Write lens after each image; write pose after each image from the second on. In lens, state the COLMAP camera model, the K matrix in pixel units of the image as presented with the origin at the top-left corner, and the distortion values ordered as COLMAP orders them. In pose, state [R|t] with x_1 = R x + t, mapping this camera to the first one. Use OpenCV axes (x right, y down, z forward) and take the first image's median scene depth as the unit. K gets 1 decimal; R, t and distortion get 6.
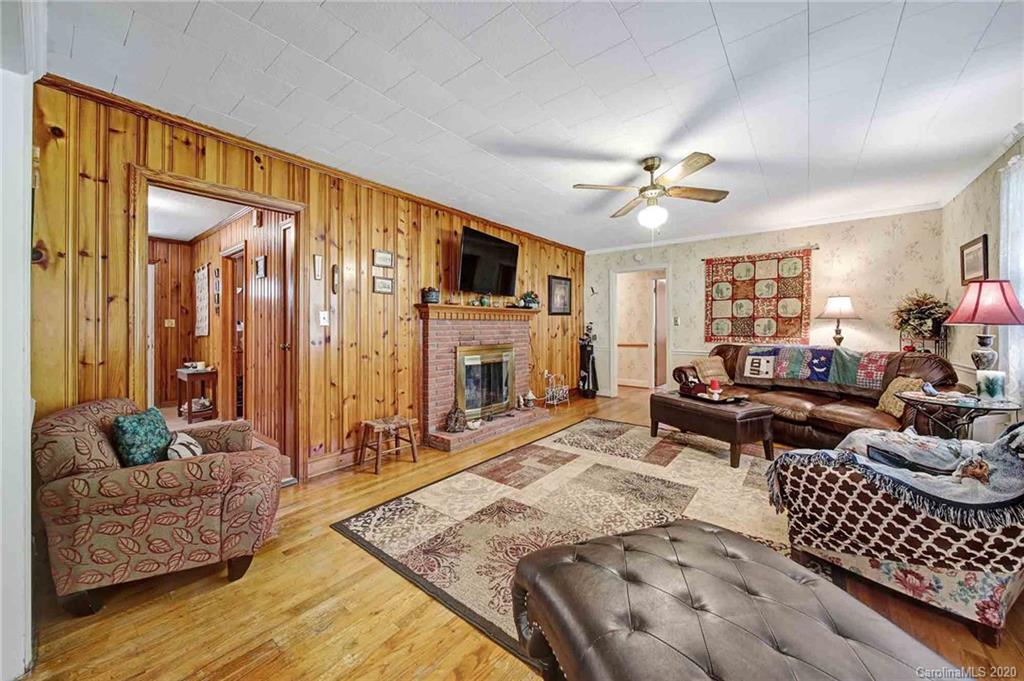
lens RADIAL K [[360.9, 0, 520.4], [0, 360.9, 338.3], [0, 0, 1]] dist [-0.006875, -0.000229]
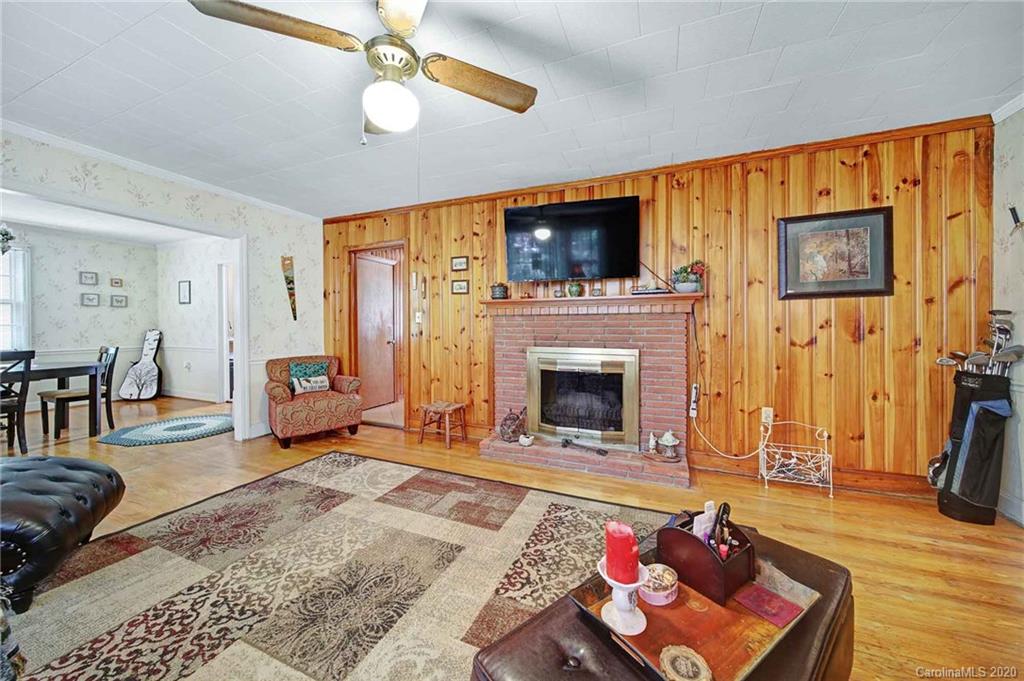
lens RADIAL K [[360.9, 0, 520.4], [0, 360.9, 338.3], [0, 0, 1]] dist [-0.006875, -0.000229]
pose [[0.277302, 0.037377, -0.960056, 0.784069], [-0.029553, 0.999102, 0.030362, -0.026434], [0.960328, 0.019953, 0.278157, 0.887400]]
